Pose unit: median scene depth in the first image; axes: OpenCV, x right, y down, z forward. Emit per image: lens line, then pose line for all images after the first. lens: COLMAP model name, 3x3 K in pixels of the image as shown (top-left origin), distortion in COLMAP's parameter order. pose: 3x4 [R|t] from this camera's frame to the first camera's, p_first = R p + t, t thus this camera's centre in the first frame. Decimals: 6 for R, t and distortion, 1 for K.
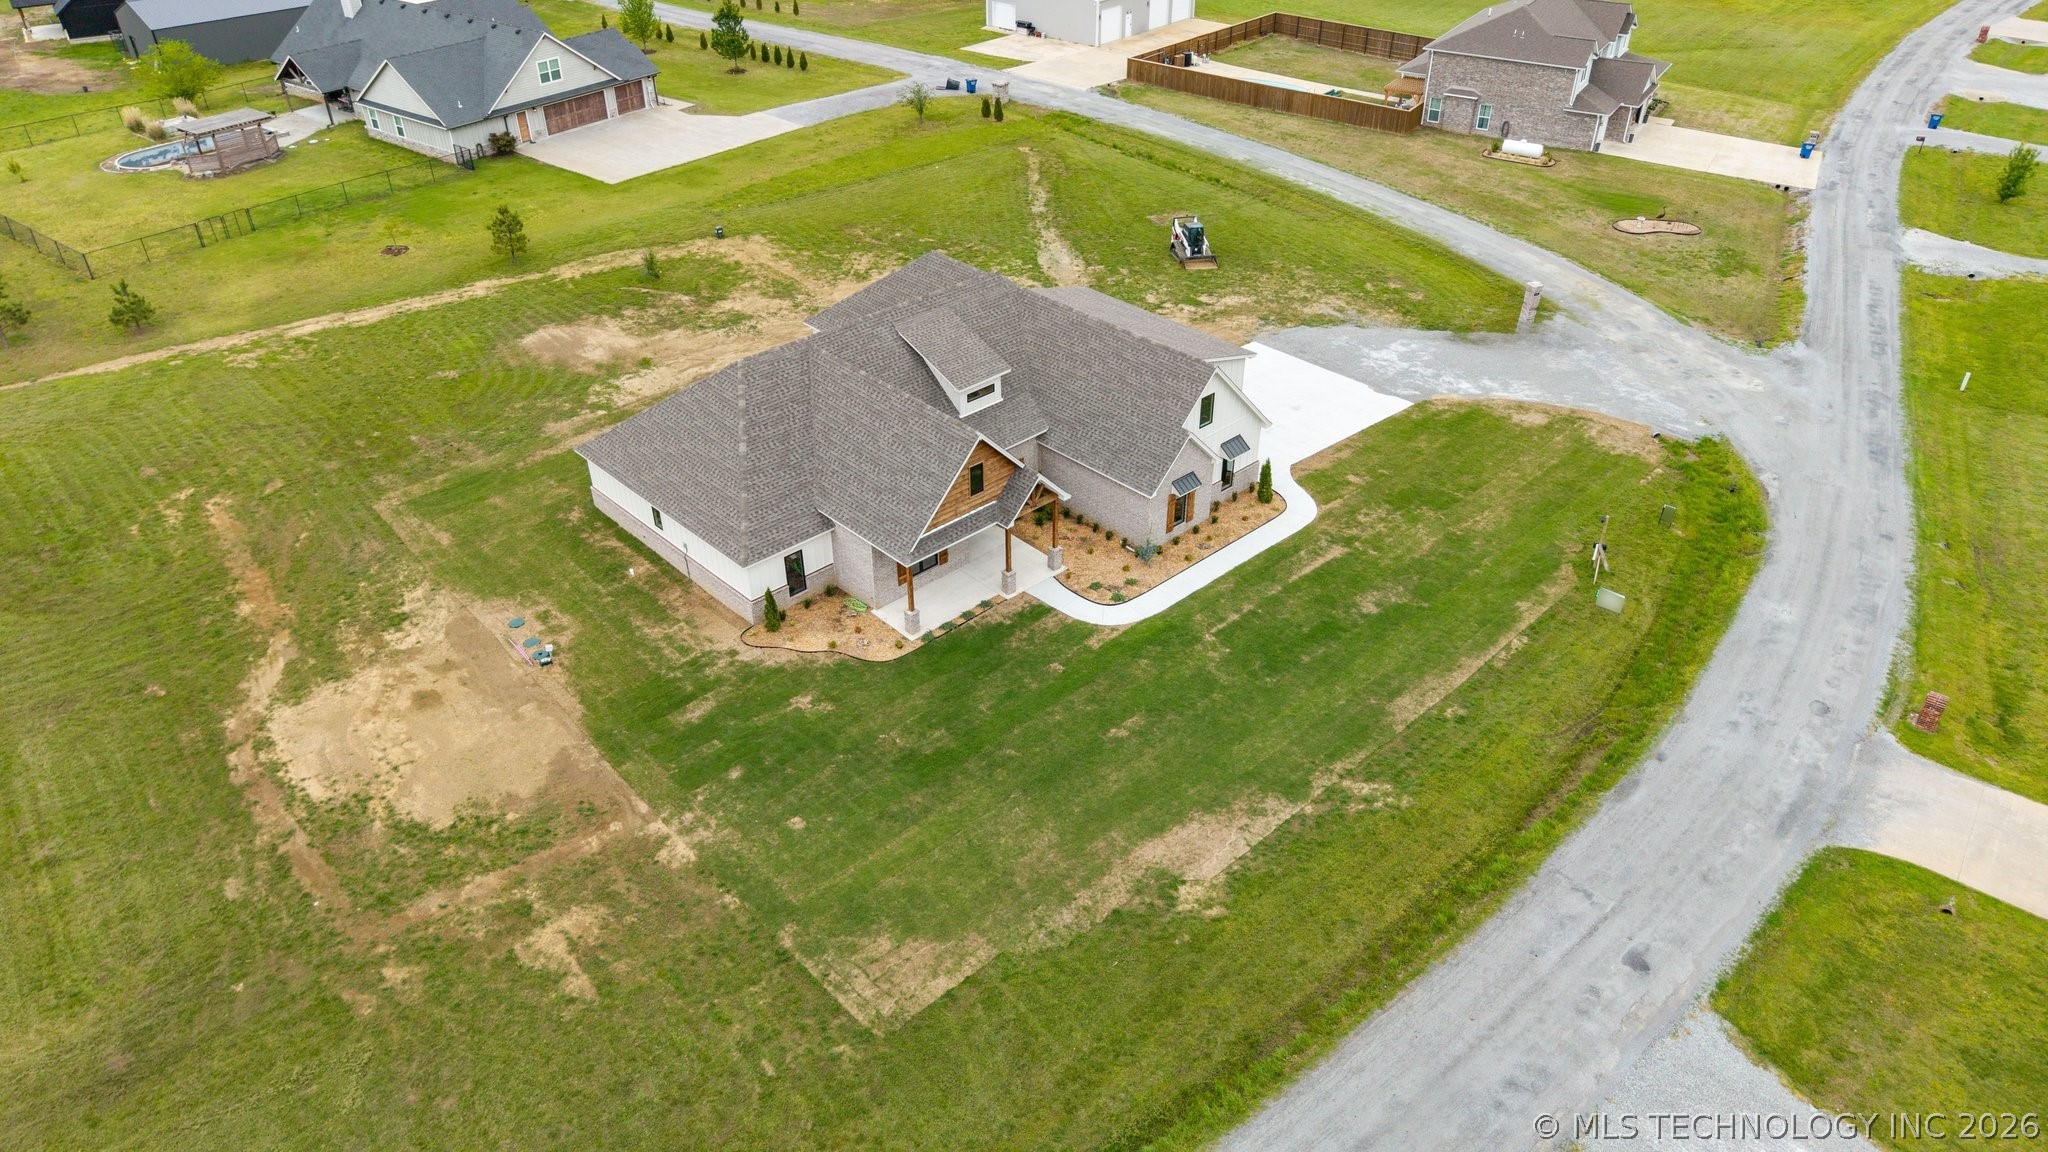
lens RADIAL K [[1386.8, 0, 1024.0], [0, 1386.8, 576.0], [0, 0, 1]] dist [0.033954, -0.036192]
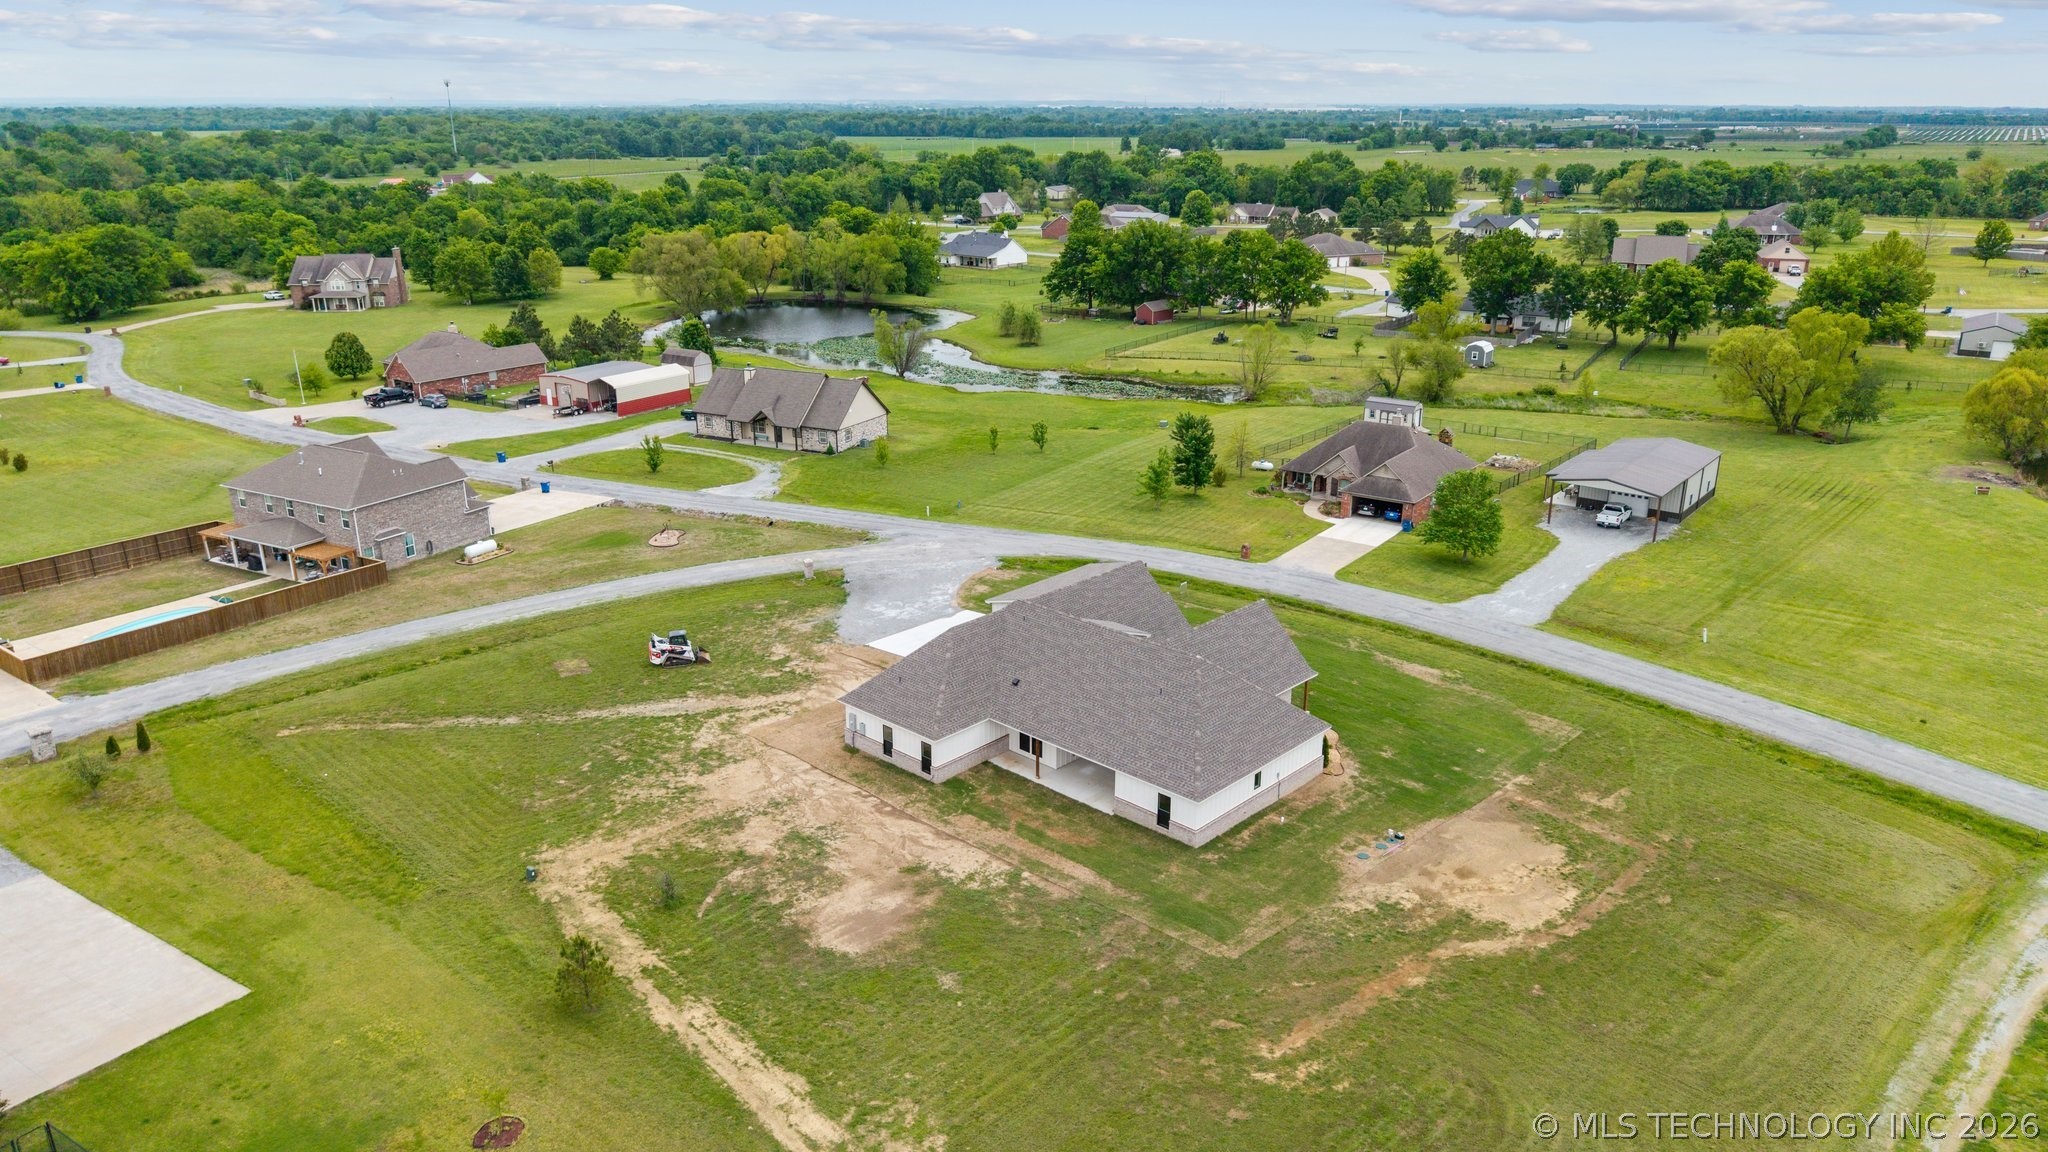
lens RADIAL K [[1386.8, 0, 1024.0], [0, 1386.8, 576.0], [0, 0, 1]] dist [0.033954, -0.036192]
pose [[-0.063259, -0.317945, 0.945996, -1.350772], [0.554113, 0.777175, 0.298259, -0.668668], [-0.830034, 0.543057, 0.127014, 0.850383]]
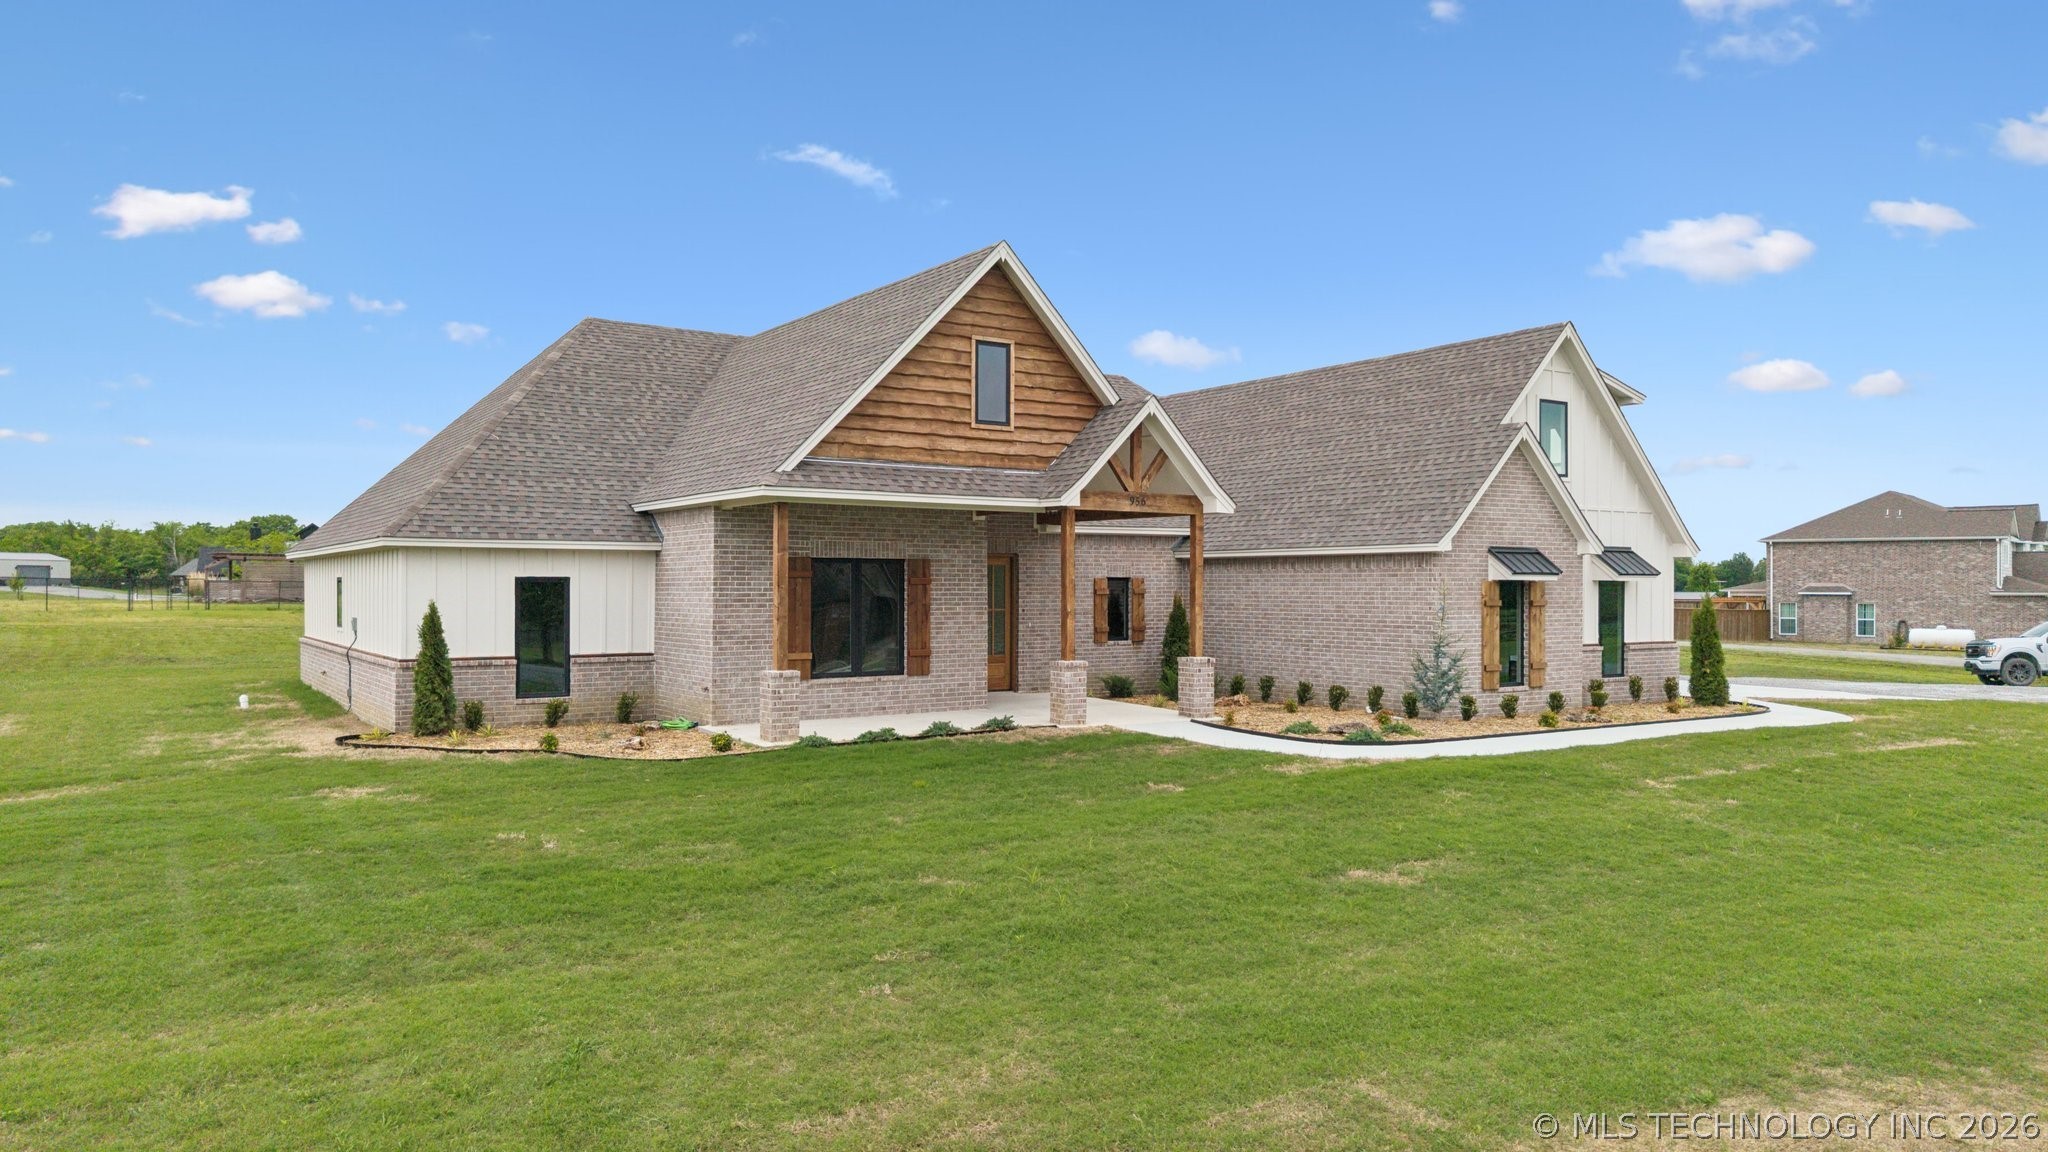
lens RADIAL K [[1386.8, 0, 1024.0], [0, 1386.8, 576.0], [0, 0, 1]] dist [0.033954, -0.036192]
pose [[0.985538, 0.005810, -0.169358, 0.037356], [-0.098615, 0.832413, -0.545310, 0.169801], [0.137807, 0.554125, 0.820947, 0.599264]]
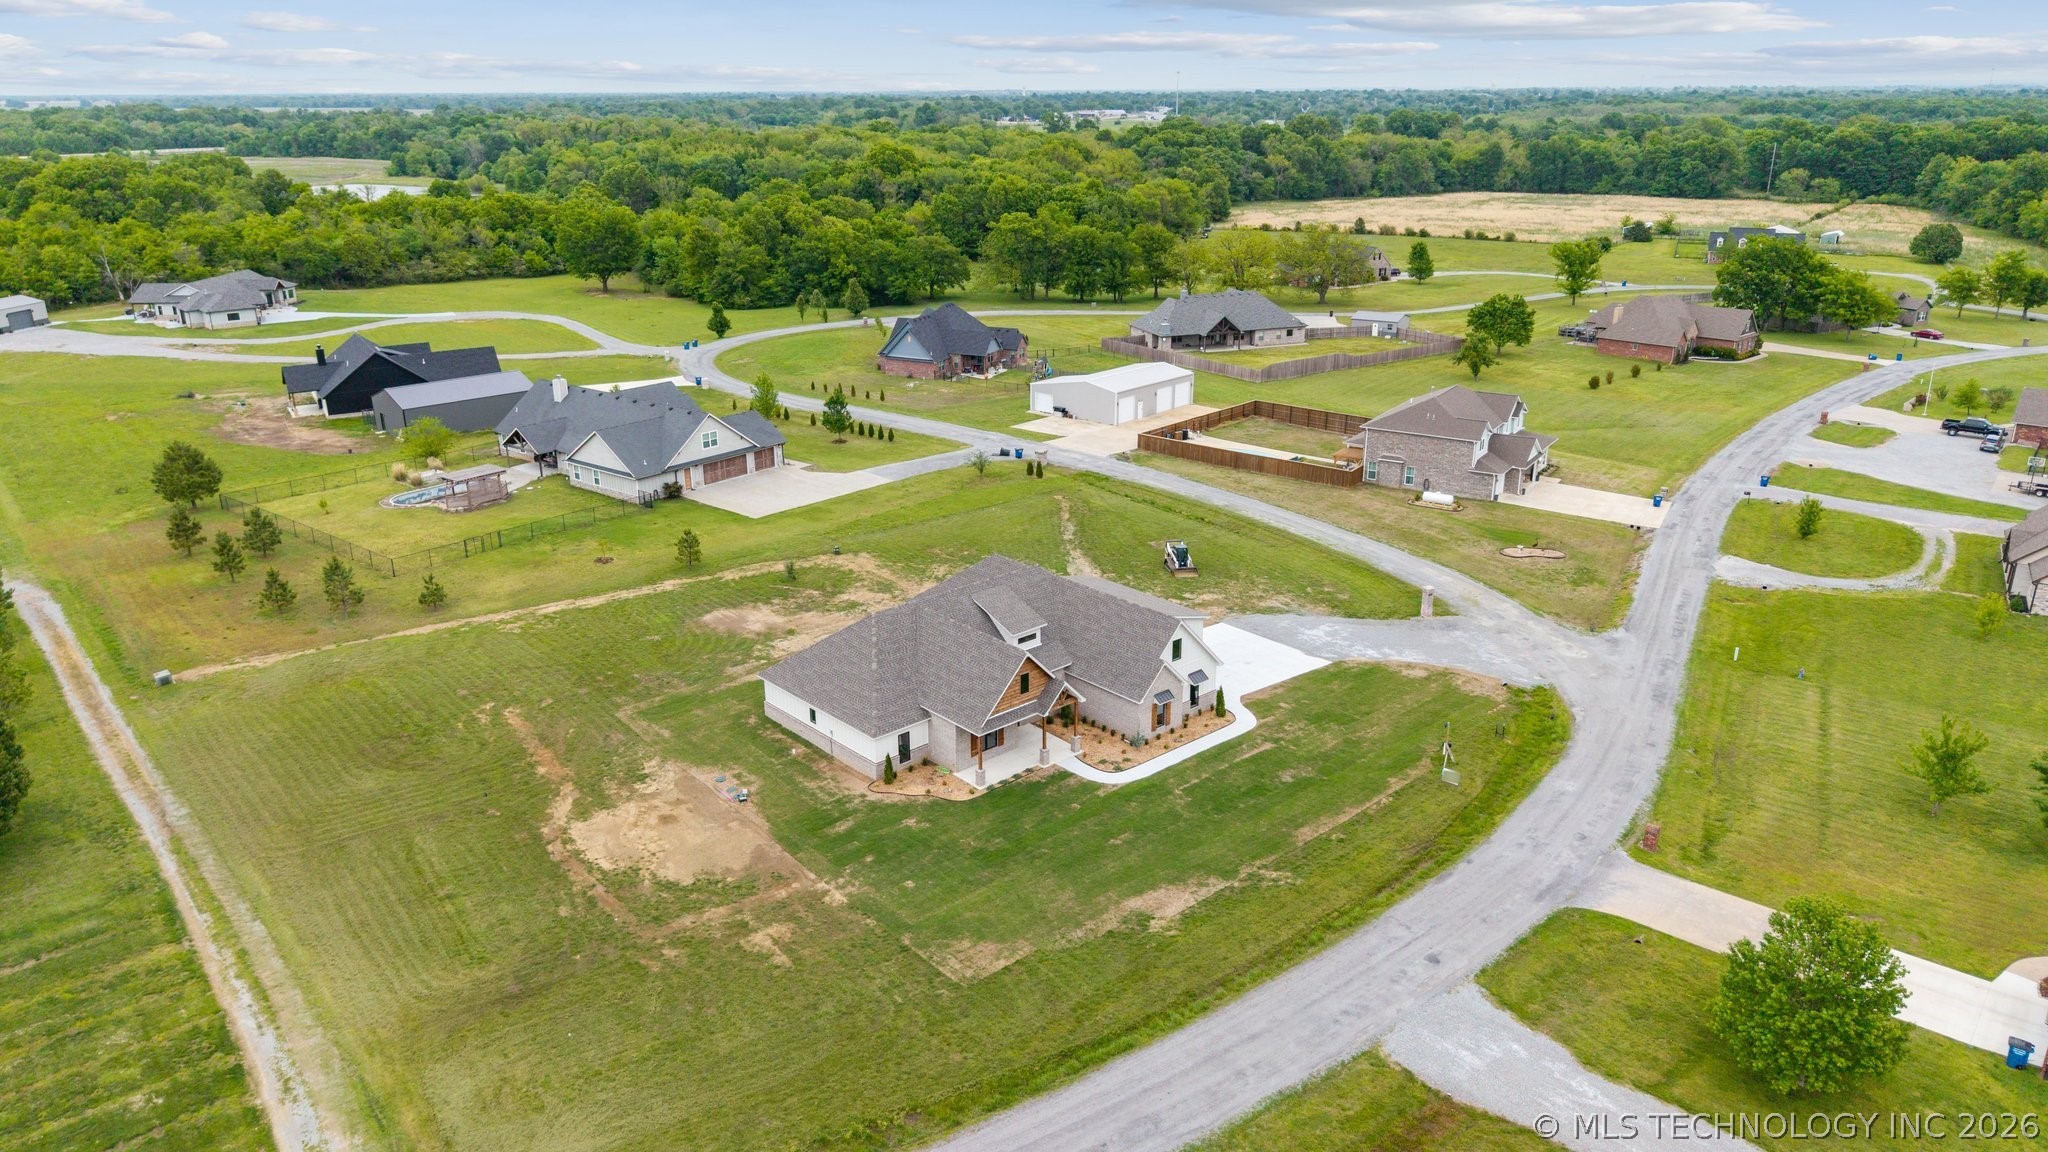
lens RADIAL K [[1368.7, 0, 1025.4], [0, 1368.7, 606.3], [0, 0, 1]] dist [0.111973, -0.212412]
pose [[0.999644, 0.007644, -0.025570, 0.004440], [-0.013323, 0.973106, -0.229974, 0.170449], [0.023124, 0.230233, 0.972861, -0.443557]]
